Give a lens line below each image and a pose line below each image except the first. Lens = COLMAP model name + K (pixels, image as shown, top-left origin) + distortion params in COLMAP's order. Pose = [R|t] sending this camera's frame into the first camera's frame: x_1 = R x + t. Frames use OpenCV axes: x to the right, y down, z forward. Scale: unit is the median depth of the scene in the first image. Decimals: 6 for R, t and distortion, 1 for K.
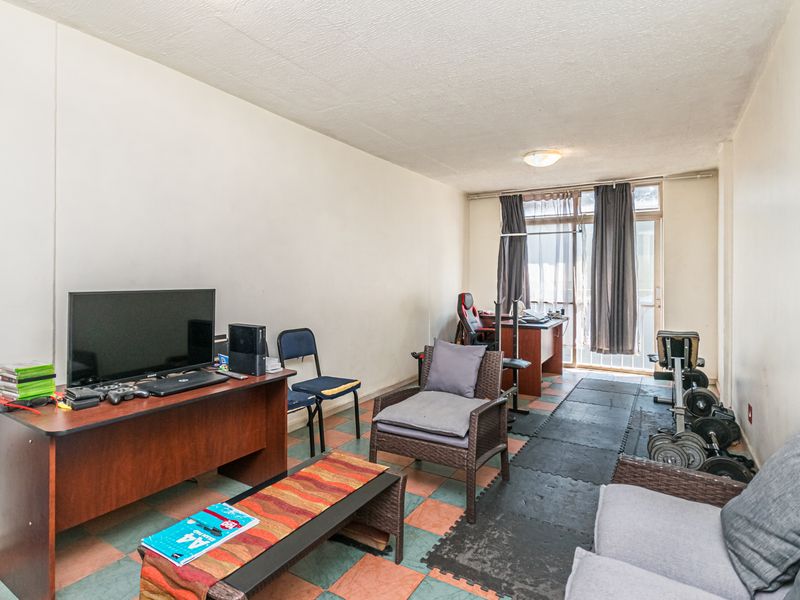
lens RADIAL K [[437.7, 0, 375.2], [0, 437.7, 278.1], [0, 0, 1]] dist [0.002328, 0.000745]
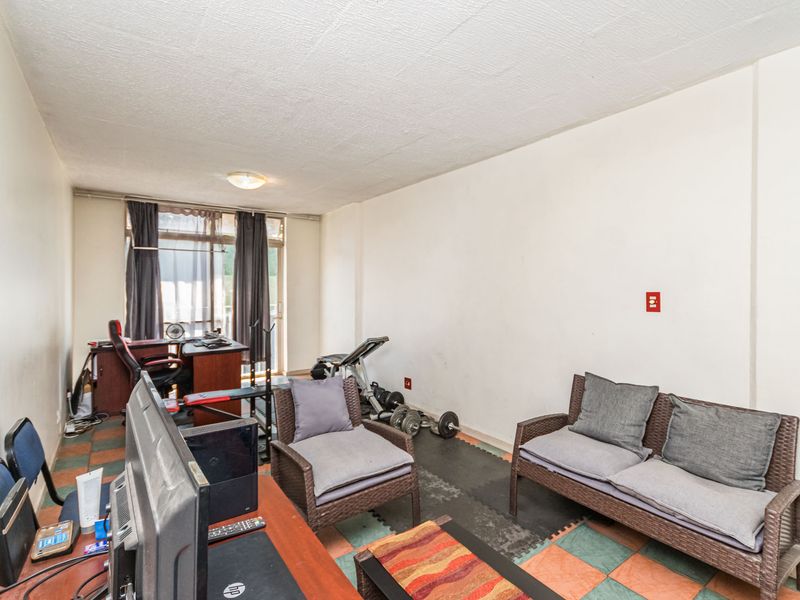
lens RADIAL K [[404.1, 0, 401.2], [0, 404.1, 293.7], [0, 0, 1]] dist [0.023158, 0.000204]
pose [[0.377345, -0.023024, 0.925787, -0.256456], [0.005599, 0.999729, 0.022580, -0.025231], [-0.926056, -0.003337, 0.377372, 0.234746]]
